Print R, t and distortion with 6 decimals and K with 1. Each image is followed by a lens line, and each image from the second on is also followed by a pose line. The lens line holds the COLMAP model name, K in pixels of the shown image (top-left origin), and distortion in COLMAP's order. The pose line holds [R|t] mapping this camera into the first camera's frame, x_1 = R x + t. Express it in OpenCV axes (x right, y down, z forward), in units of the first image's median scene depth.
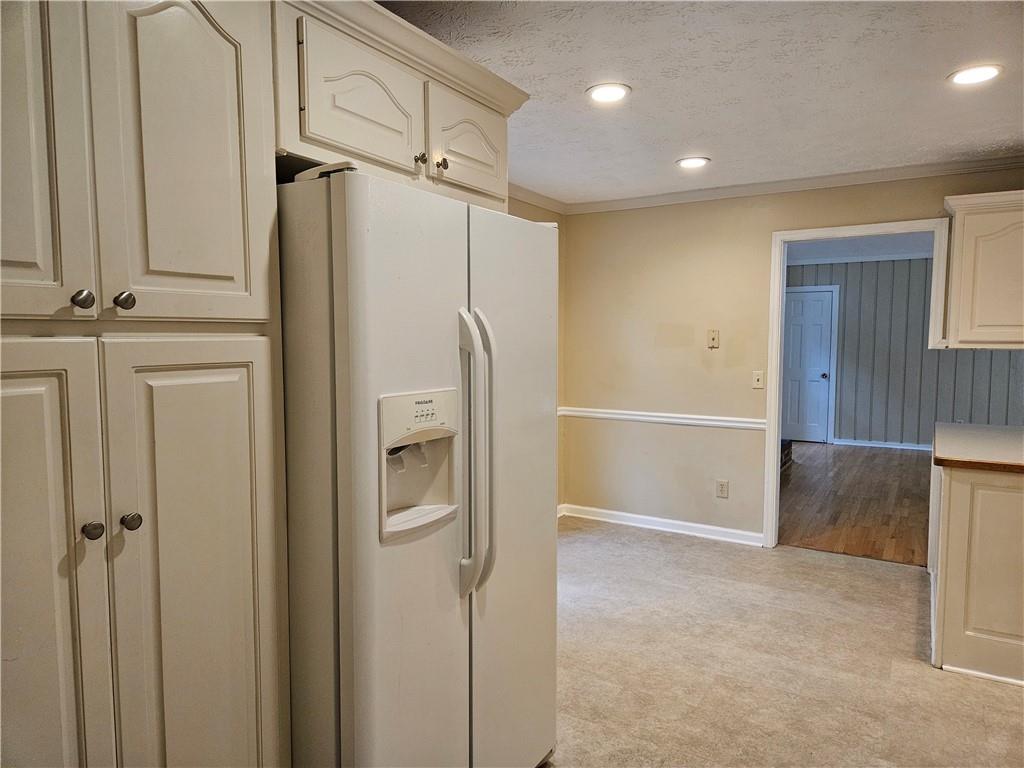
lens RADIAL K [[682.5, 0, 512.0], [0, 682.5, 384.0], [0, 0, 1]] dist [0.059088, -0.001587]
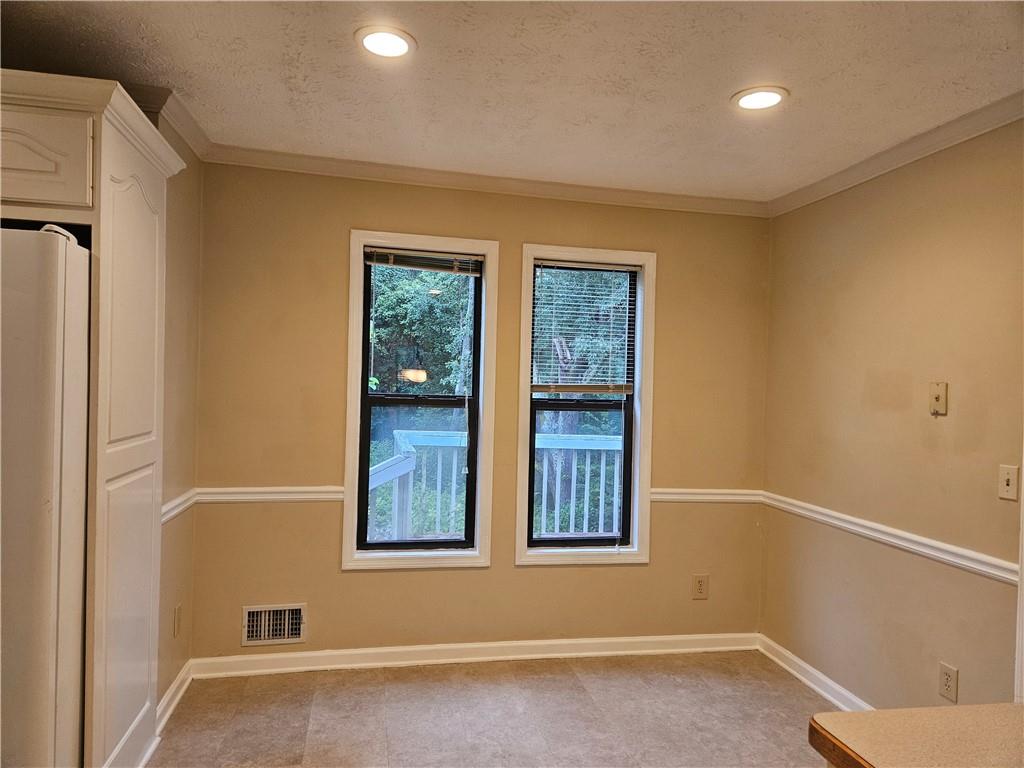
lens RADIAL K [[682.0, 0, 512.0], [0, 682.0, 384.0], [0, 0, 1]] dist [-0.000838, -0.000475]
pose [[0.677467, 0.020938, -0.735255, 0.462625], [-0.082935, 0.995395, -0.048070, -0.022587], [0.730863, 0.093544, 0.676084, 0.382696]]
